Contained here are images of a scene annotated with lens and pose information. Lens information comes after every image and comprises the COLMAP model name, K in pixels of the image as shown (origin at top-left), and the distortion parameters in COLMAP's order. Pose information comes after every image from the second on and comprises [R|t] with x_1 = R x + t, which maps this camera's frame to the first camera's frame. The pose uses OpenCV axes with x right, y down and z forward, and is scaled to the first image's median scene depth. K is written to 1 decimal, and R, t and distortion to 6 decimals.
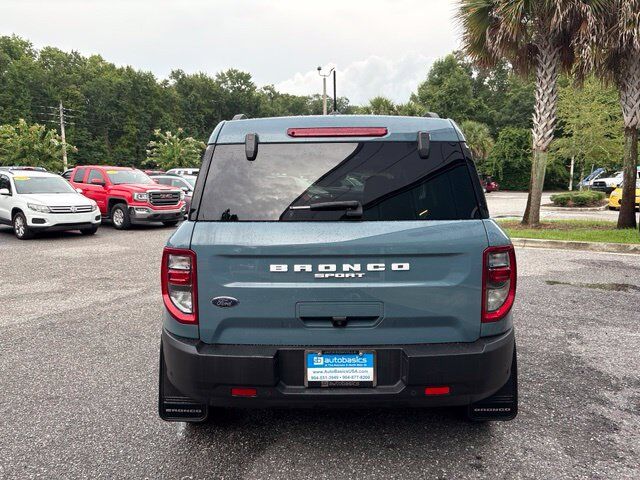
lens RADIAL K [[485.3, 0, 320.0], [0, 485.3, 240.0], [0, 0, 1]] dist [0.052136, -0.050130]
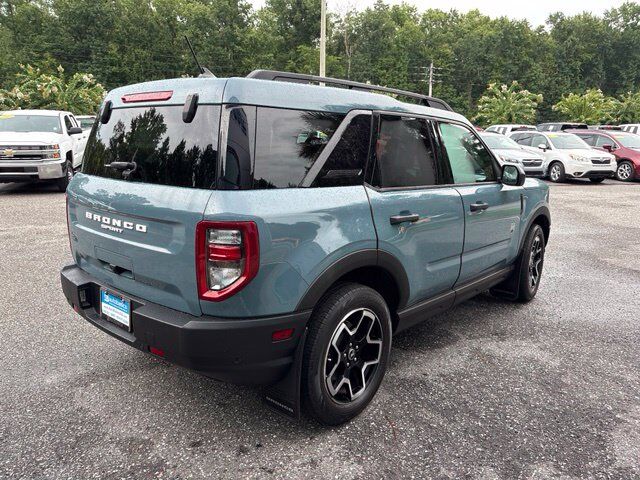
lens RADIAL K [[485.3, 0, 320.0], [0, 485.3, 240.0], [0, 0, 1]] dist [0.052136, -0.050130]
pose [[0.756233, 0.153017, -0.636158, 0.227277], [-0.096587, 0.987725, 0.122762, -0.017310], [0.647134, -0.031392, 0.761730, 0.089624]]
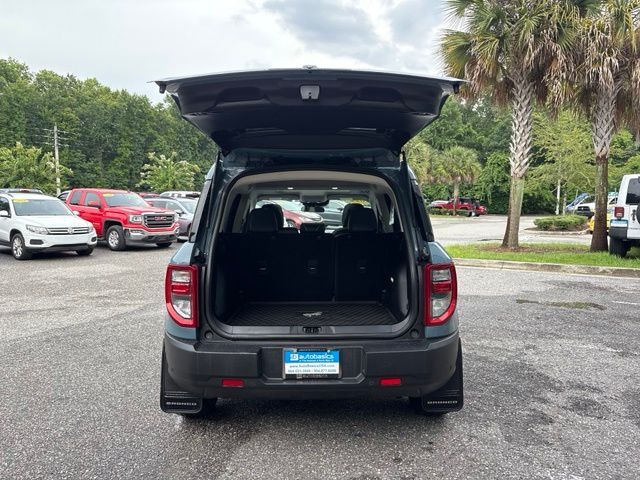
lens RADIAL K [[485.3, 0, 320.0], [0, 485.3, 240.0], [0, 0, 1]] dist [0.052136, -0.050130]
pose [[0.999863, 0.004790, 0.015873, 0.008288], [-0.004062, 0.998952, -0.045580, 0.001929], [-0.016075, 0.045509, 0.998835, -0.048228]]
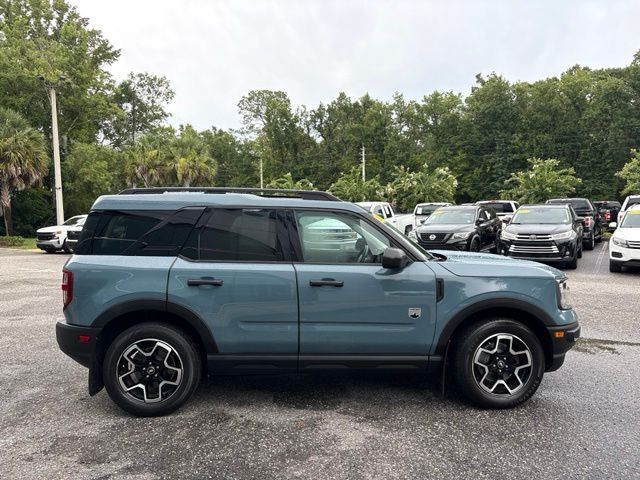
lens RADIAL K [[485.3, 0, 320.0], [0, 485.3, 240.0], [0, 0, 1]] dist [0.052136, -0.050130]
pose [[0.045827, 0.052644, -0.997561, 0.451553], [-0.106463, 0.993180, 0.047522, -0.057897], [0.993260, 0.104026, 0.051119, 0.377898]]
